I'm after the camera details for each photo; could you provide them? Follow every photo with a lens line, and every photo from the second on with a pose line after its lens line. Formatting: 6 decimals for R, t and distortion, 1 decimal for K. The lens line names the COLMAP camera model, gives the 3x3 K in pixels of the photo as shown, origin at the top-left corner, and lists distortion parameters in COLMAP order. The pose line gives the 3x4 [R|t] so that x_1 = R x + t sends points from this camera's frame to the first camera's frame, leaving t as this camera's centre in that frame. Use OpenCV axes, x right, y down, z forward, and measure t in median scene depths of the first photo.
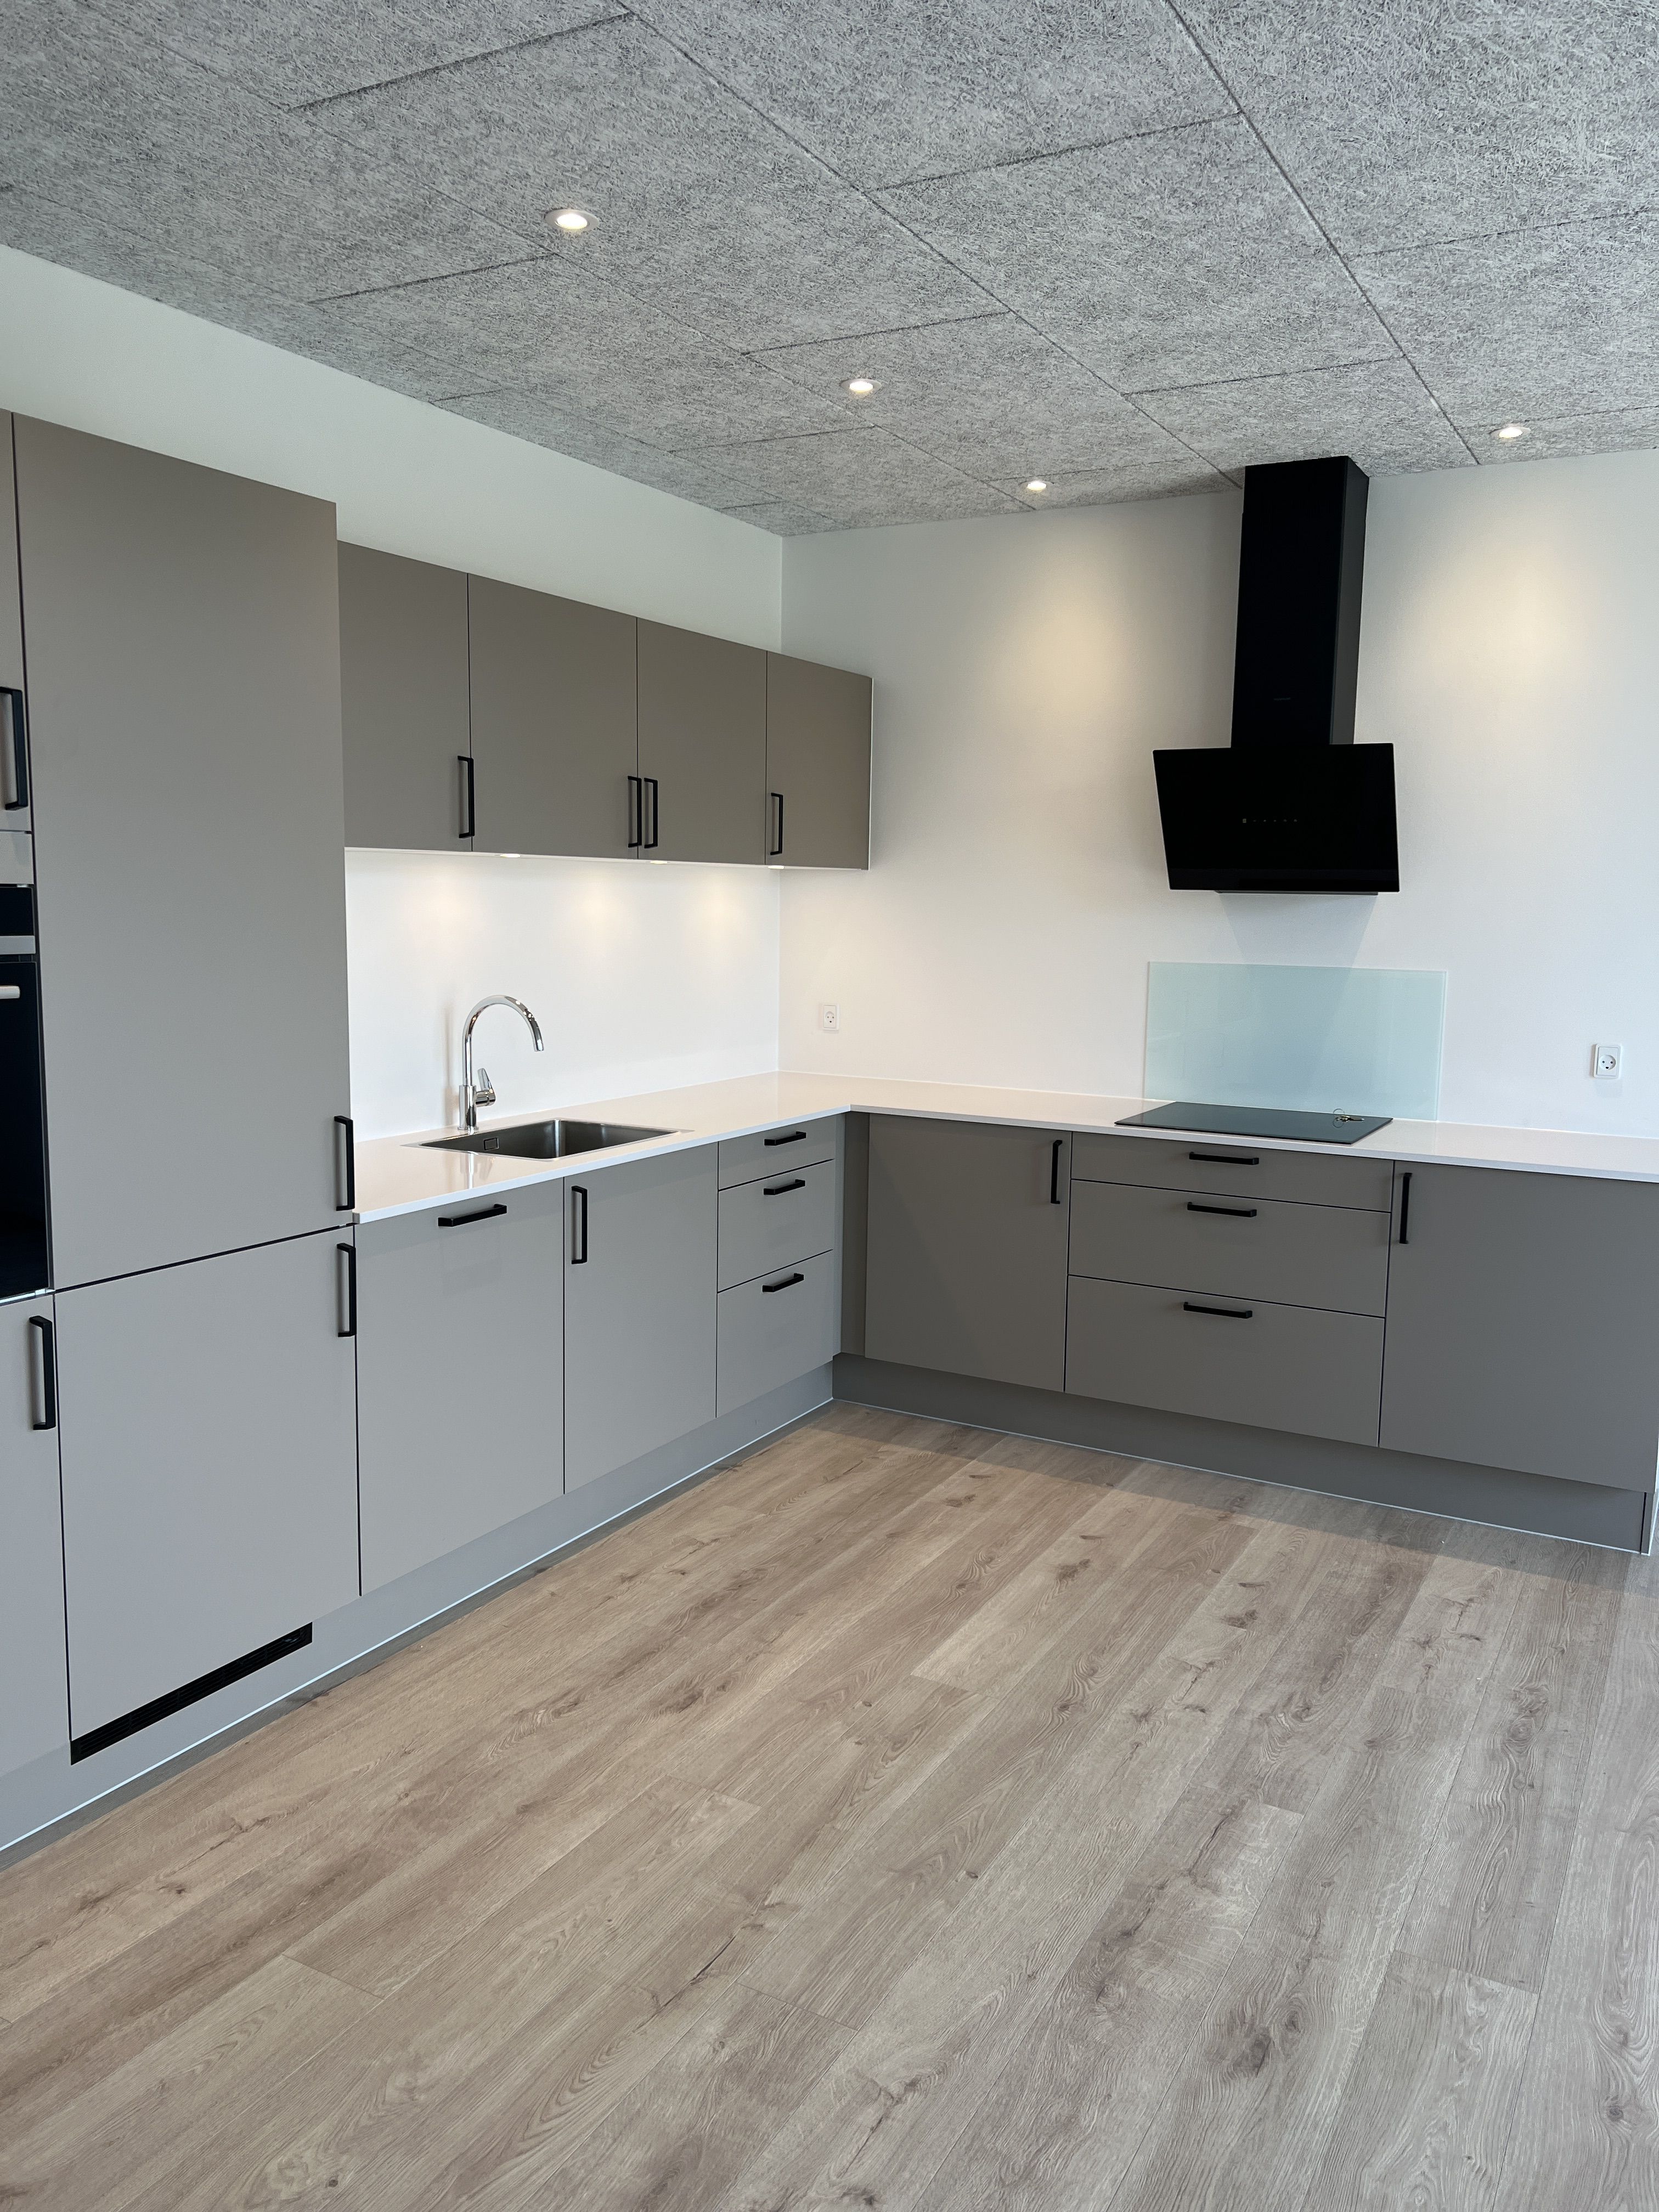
lens RADIAL K [[1702.0, 0, 813.3], [0, 1702.0, 1089.5], [0, 0, 1]] dist [0.032737, -0.014679]
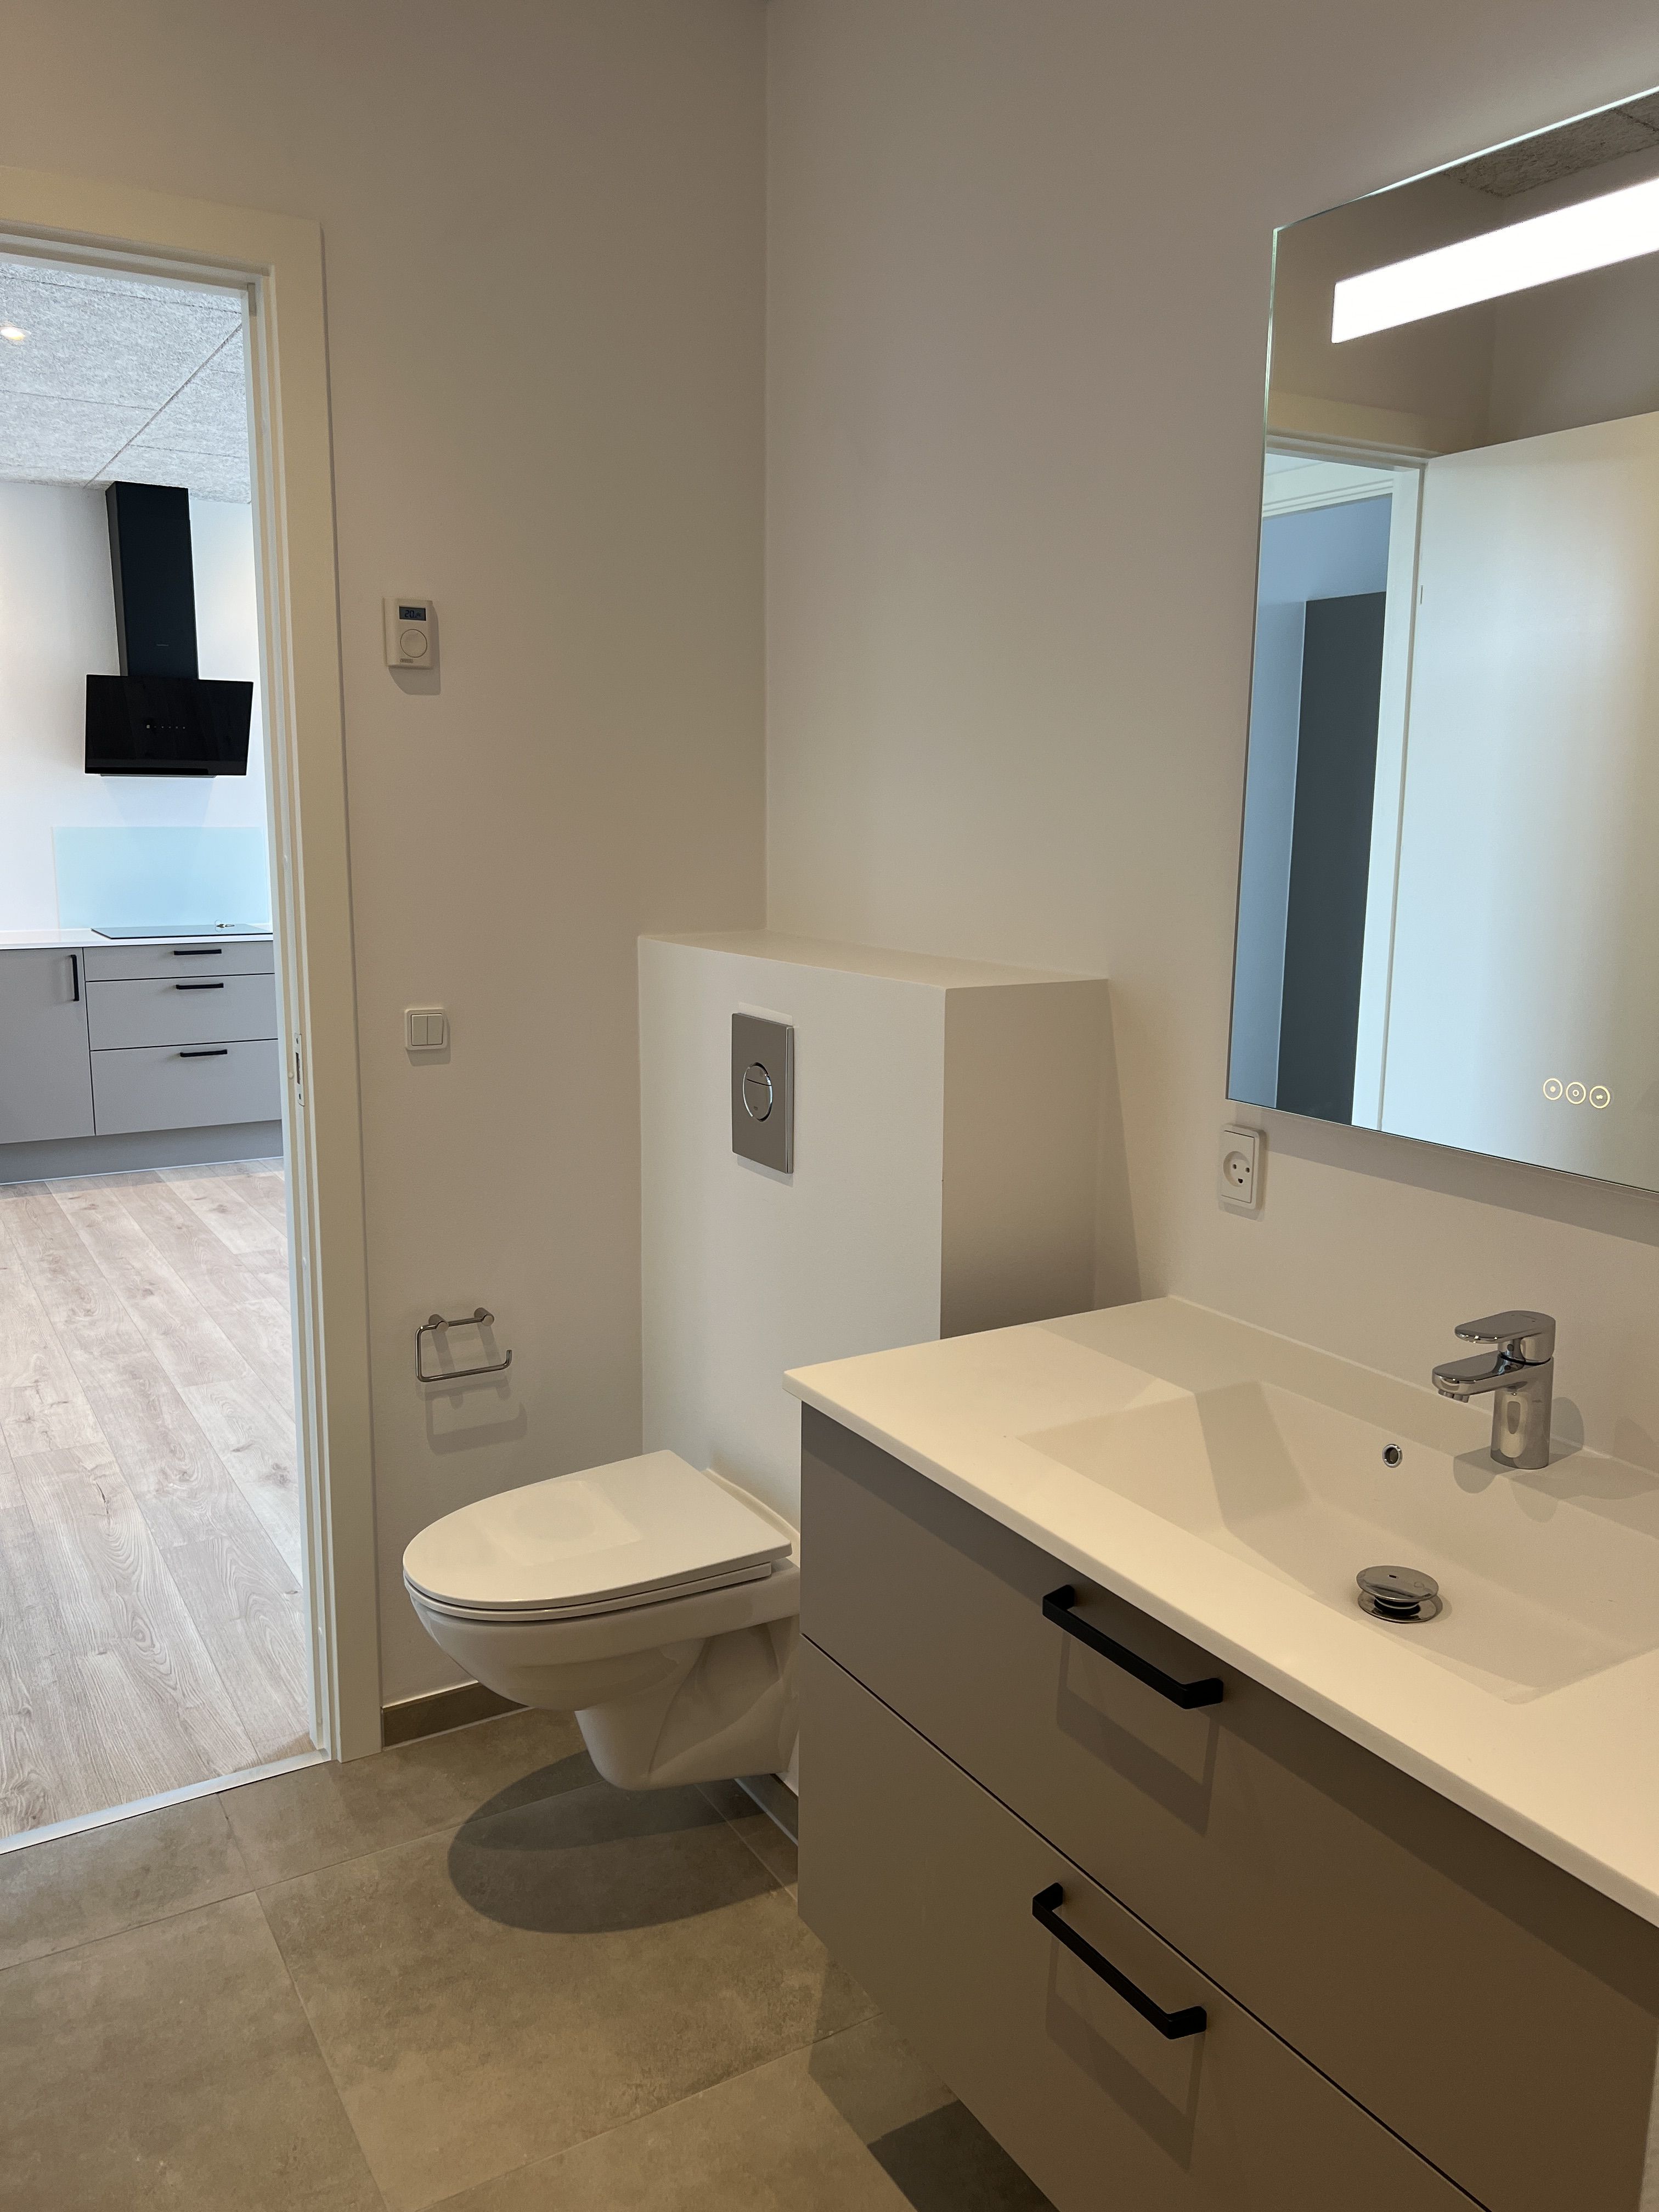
lens RADIAL K [[1702.0, 0, 813.3], [0, 1702.0, 1089.5], [0, 0, 1]] dist [0.032737, -0.014679]
pose [[0.505047, -0.158726, 0.848371, -1.058126], [0.114374, 0.986584, 0.116496, 0.062453], [-0.855480, 0.038195, 0.516425, -0.334260]]
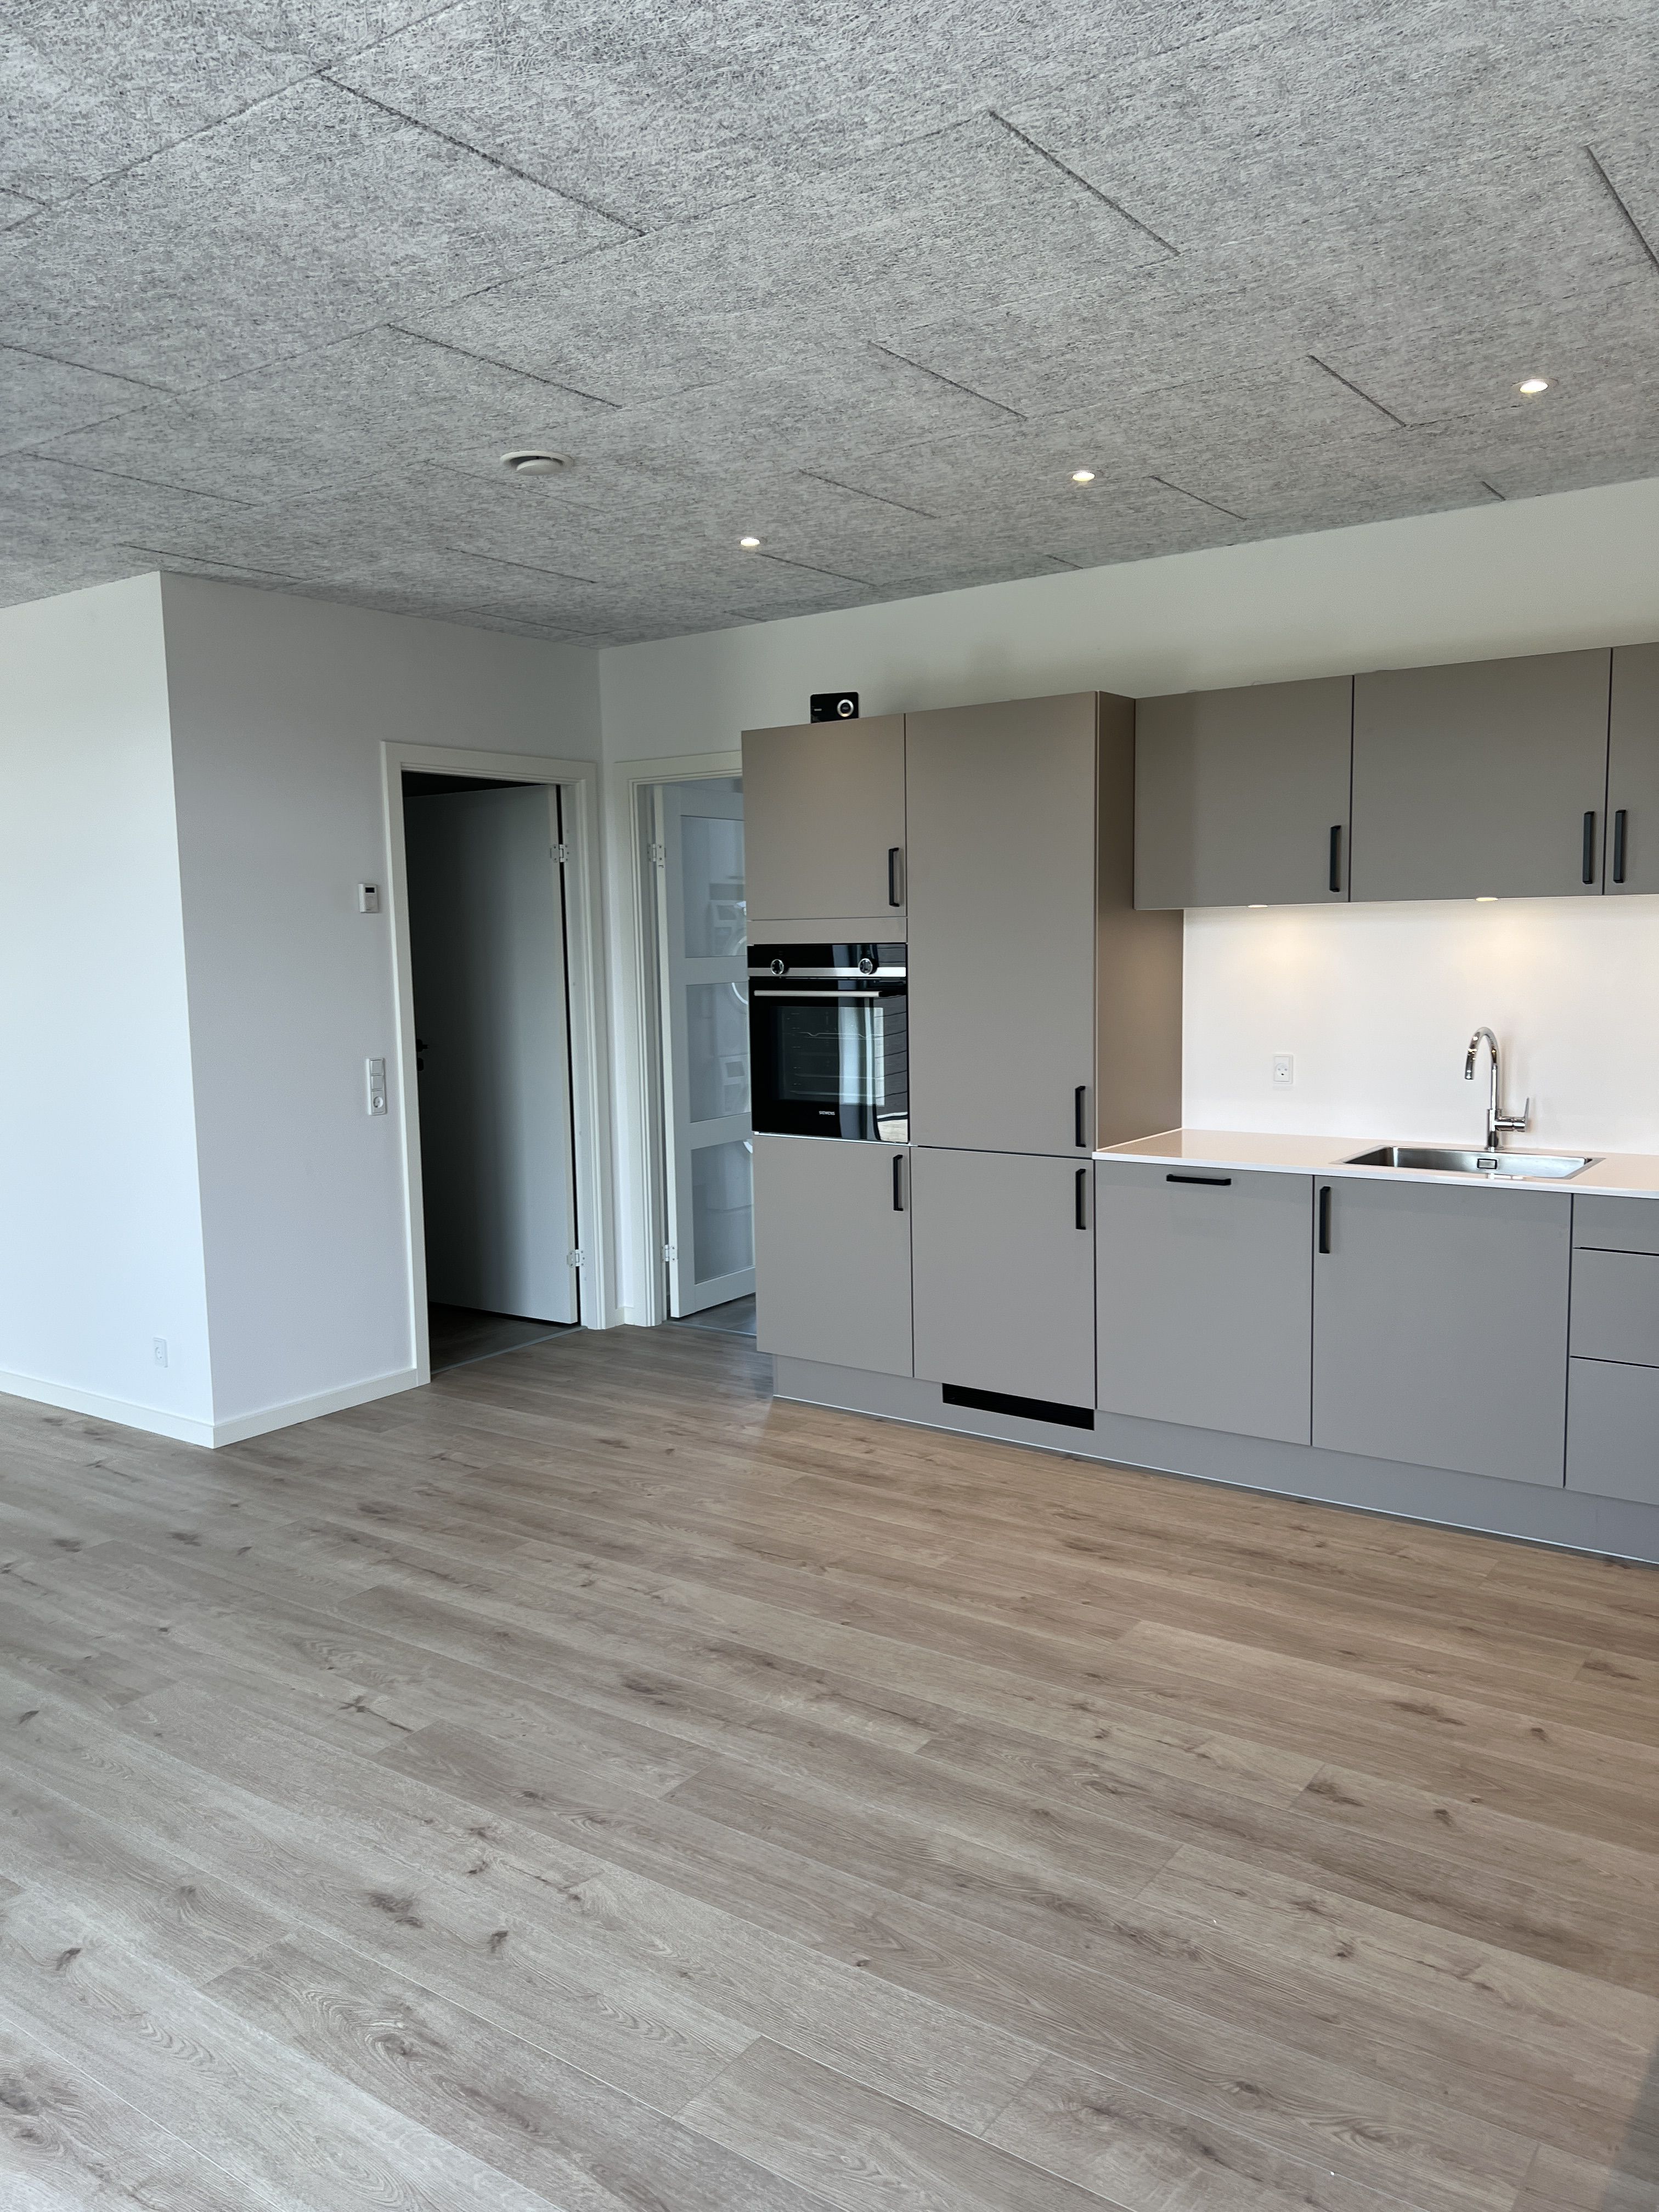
lens RADIAL K [[1664.9, 0, 829.5], [0, 1664.9, 1106.0], [0, 0, 1]] dist [0.004994, -0.000704]
pose [[-0.127144, 0.086658, -0.988092, 1.188328], [-0.107857, 0.989061, 0.100621, -0.088142], [0.986003, 0.119366, -0.116407, 0.912177]]
